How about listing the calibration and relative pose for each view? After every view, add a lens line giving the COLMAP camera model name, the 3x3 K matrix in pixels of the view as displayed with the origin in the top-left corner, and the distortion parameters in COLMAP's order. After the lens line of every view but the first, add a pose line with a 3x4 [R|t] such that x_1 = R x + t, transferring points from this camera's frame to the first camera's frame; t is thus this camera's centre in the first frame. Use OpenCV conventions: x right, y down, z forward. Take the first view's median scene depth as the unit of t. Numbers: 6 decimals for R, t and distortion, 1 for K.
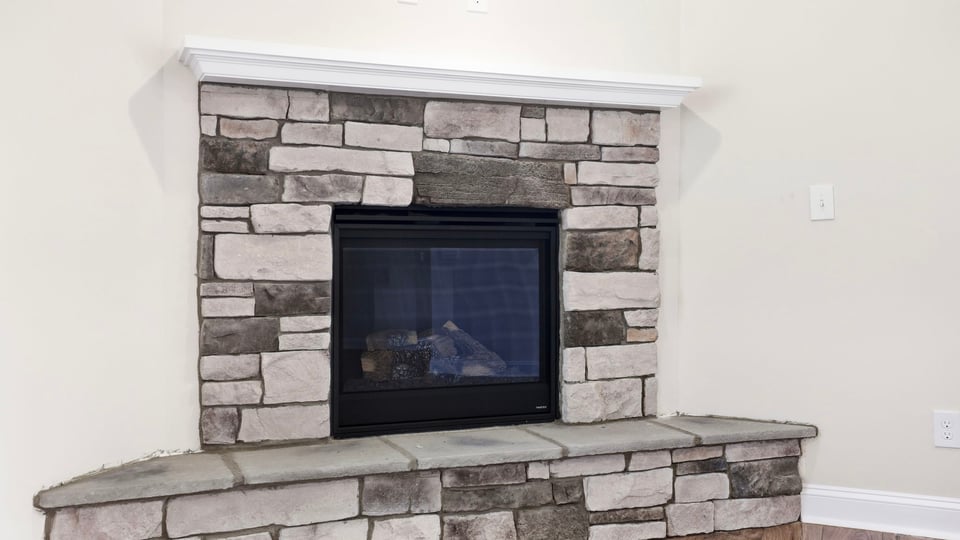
lens RADIAL K [[925.4, 0, 453.3], [0, 925.4, 265.3], [0, 0, 1]] dist [0.017742, 0.000000]
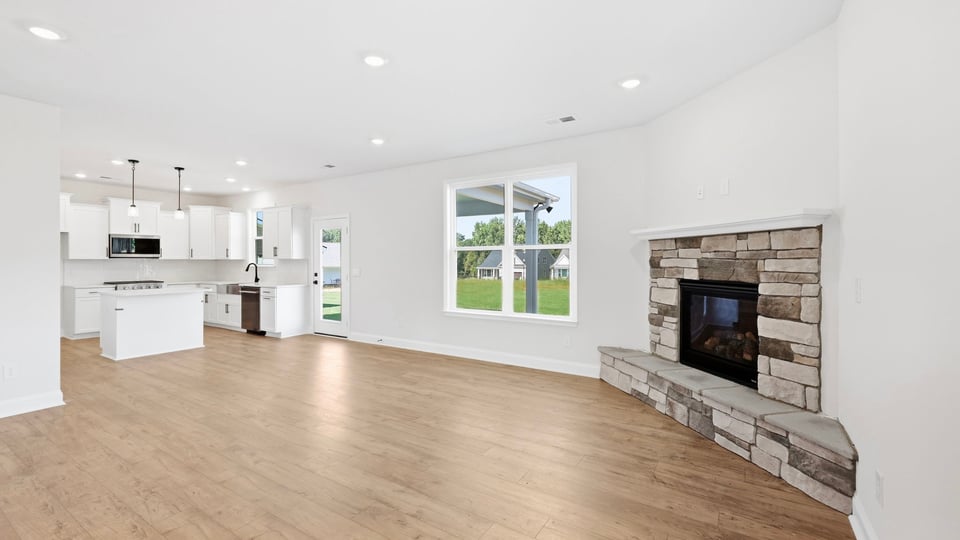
lens RADIAL K [[414.2, 0, 471.8], [0, 414.2, 264.3], [0, 0, 1]] dist [0.007322, -0.000647]
pose [[-0.176247, 0.012553, -0.984266, 1.154915], [-0.002702, 0.999909, 0.013237, -0.118069], [0.984342, 0.004992, -0.176197, 0.584442]]
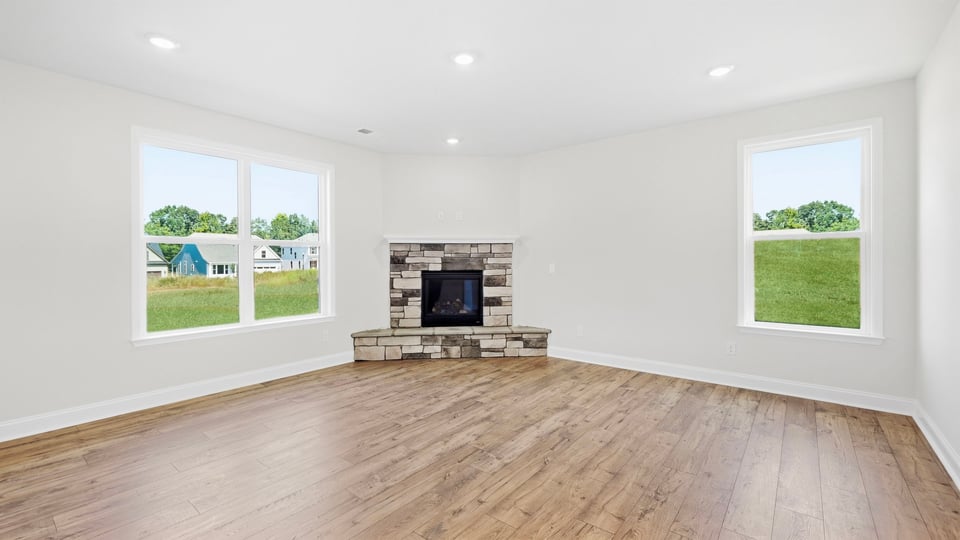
lens RADIAL K [[408.3, 0, 473.8], [0, 408.3, 261.7], [0, 0, 1]] dist [0.012192, -0.000070]
pose [[0.963107, 0.000983, -0.269119, 0.564293], [-0.001212, 0.999999, -0.000687, -0.100501], [0.269118, 0.000988, 0.963107, -0.671901]]
